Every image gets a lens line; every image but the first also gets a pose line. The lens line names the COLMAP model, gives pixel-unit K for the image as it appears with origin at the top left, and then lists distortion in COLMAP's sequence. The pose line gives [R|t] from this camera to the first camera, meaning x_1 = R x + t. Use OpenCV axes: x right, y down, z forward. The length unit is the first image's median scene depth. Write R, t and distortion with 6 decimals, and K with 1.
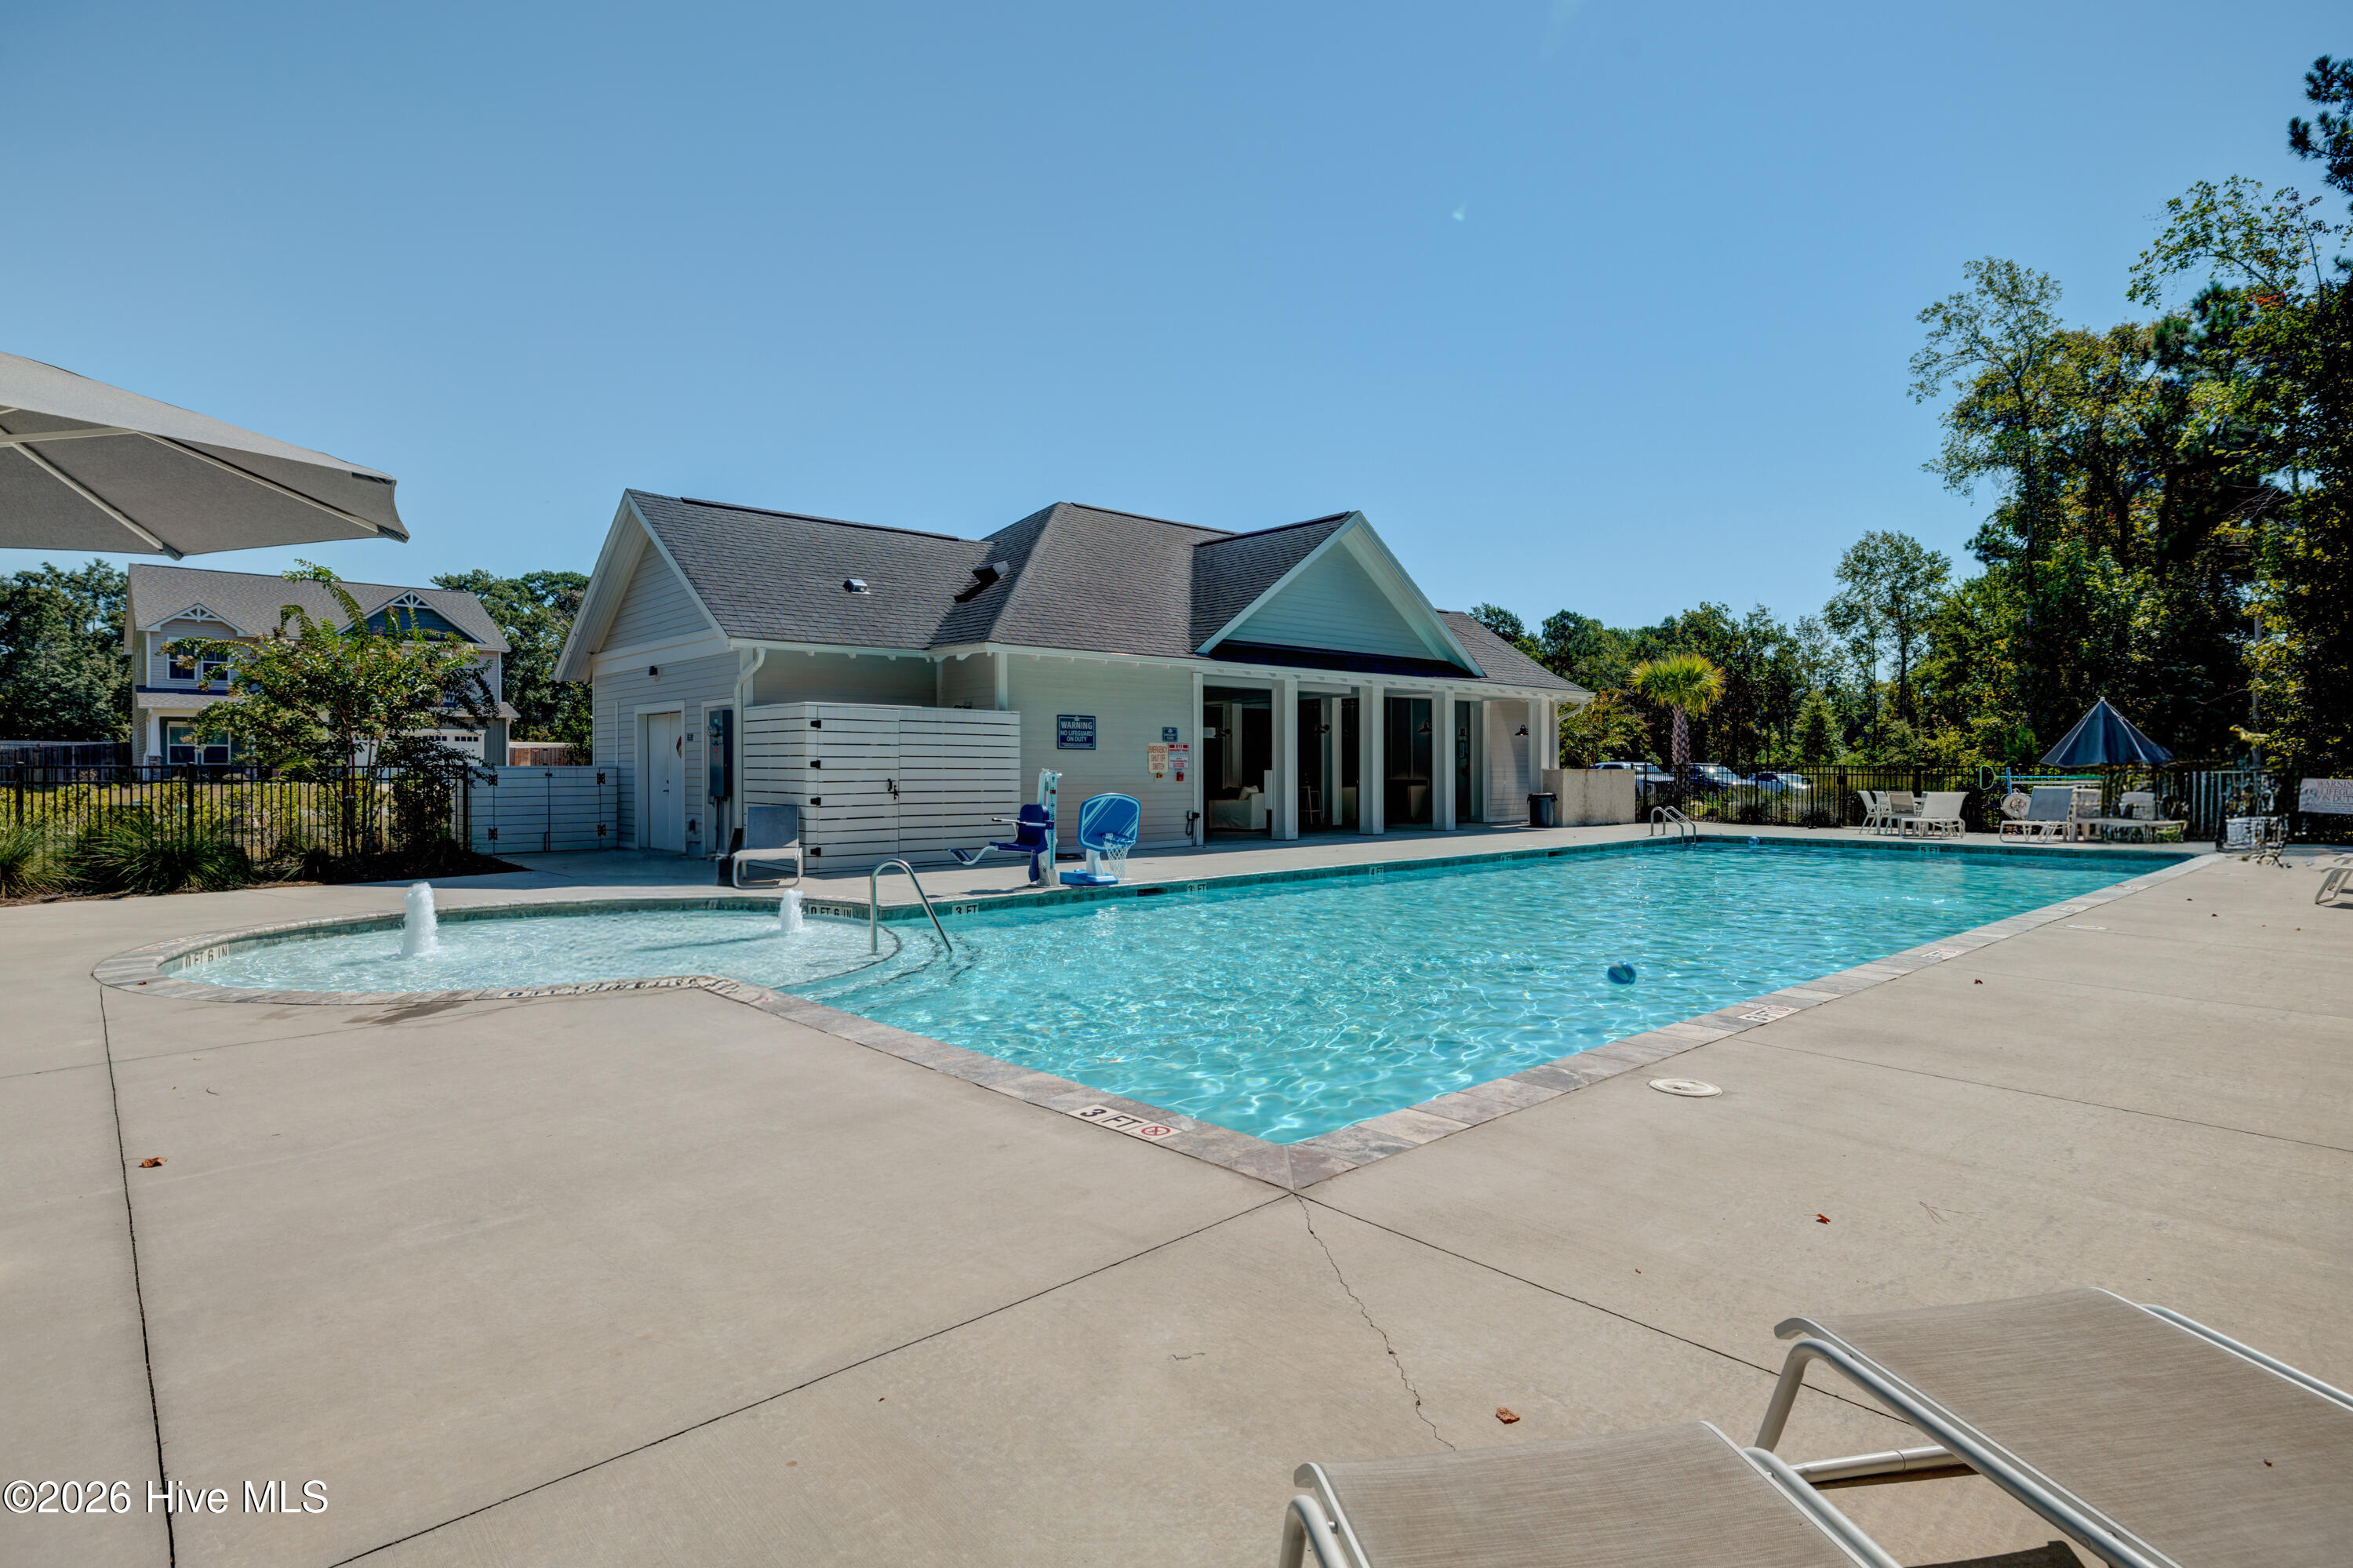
lens RADIAL K [[1215.9, 0, 1177.8], [0, 1215.9, 776.6], [0, 0, 1]] dist [-0.000891, -0.000008]
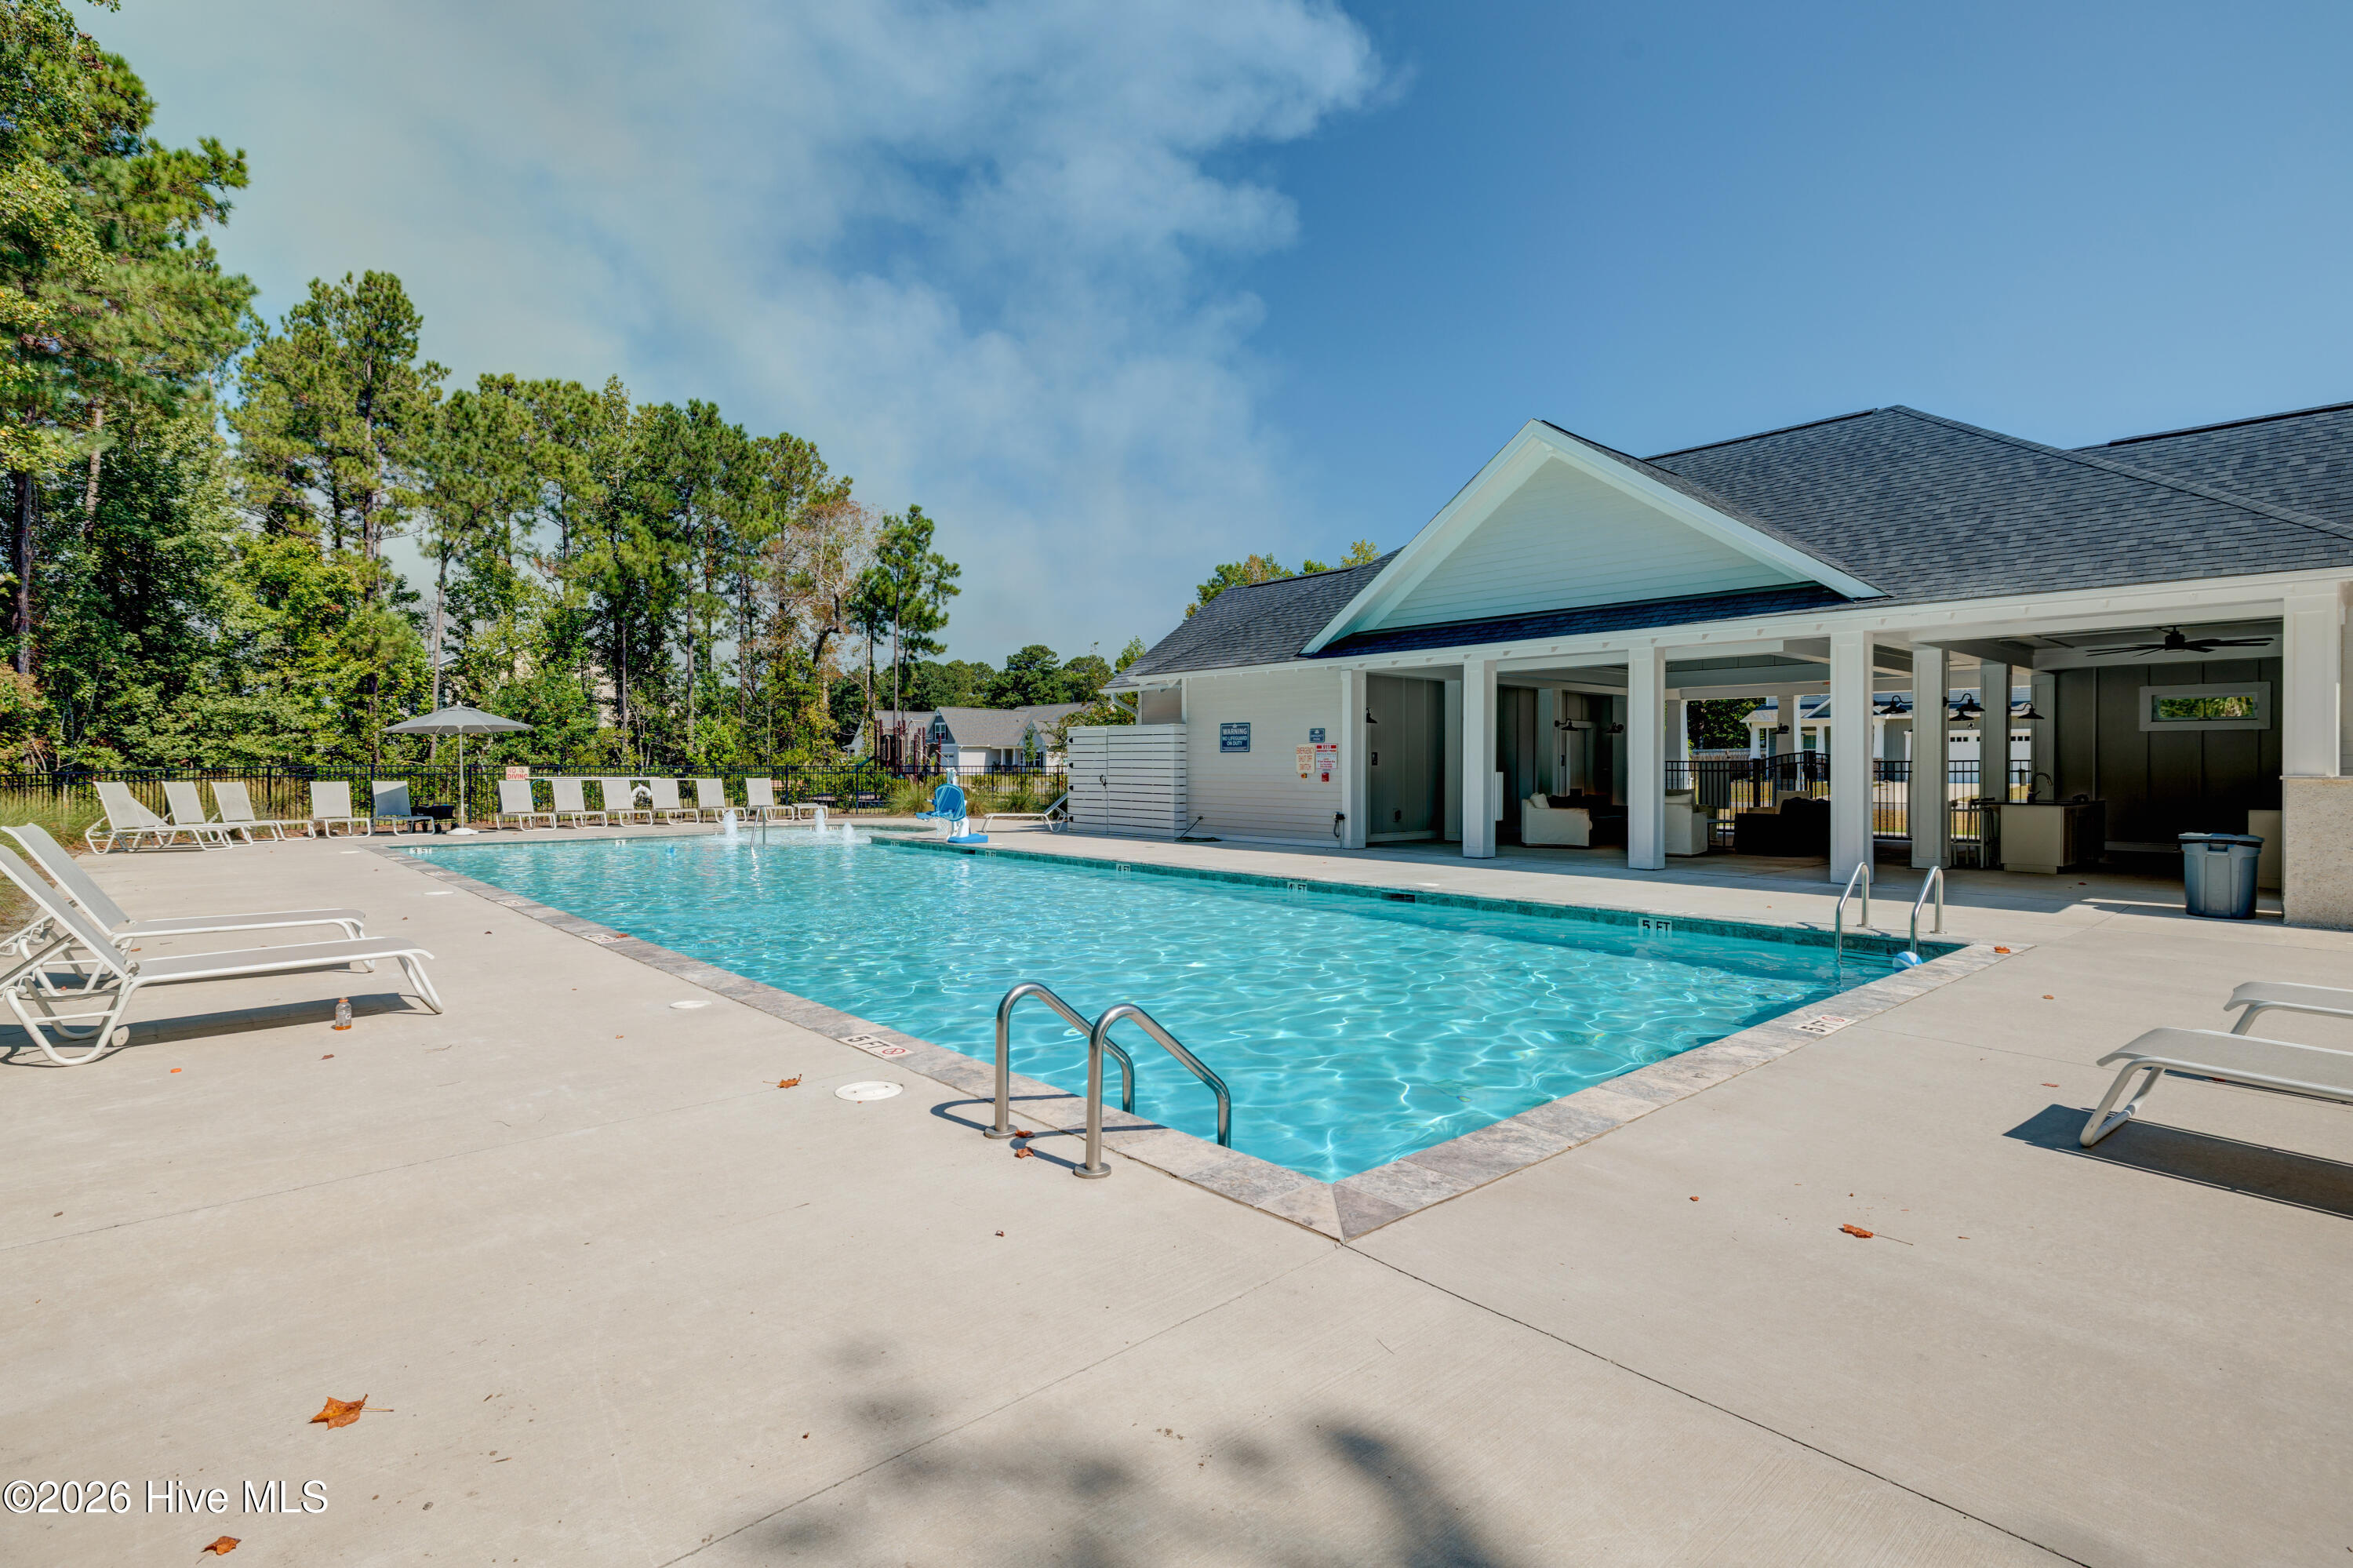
lens RADIAL K [[1119.7, 0, 1177.4], [0, 1119.7, 772.5], [0, 0, 1]] dist [-0.002252, -0.000315]
pose [[-0.003397, 0.001458, -0.999993, 0.924599], [-0.016836, 0.999857, 0.001515, -0.003498], [0.999852, 0.016841, -0.003372, 0.890710]]
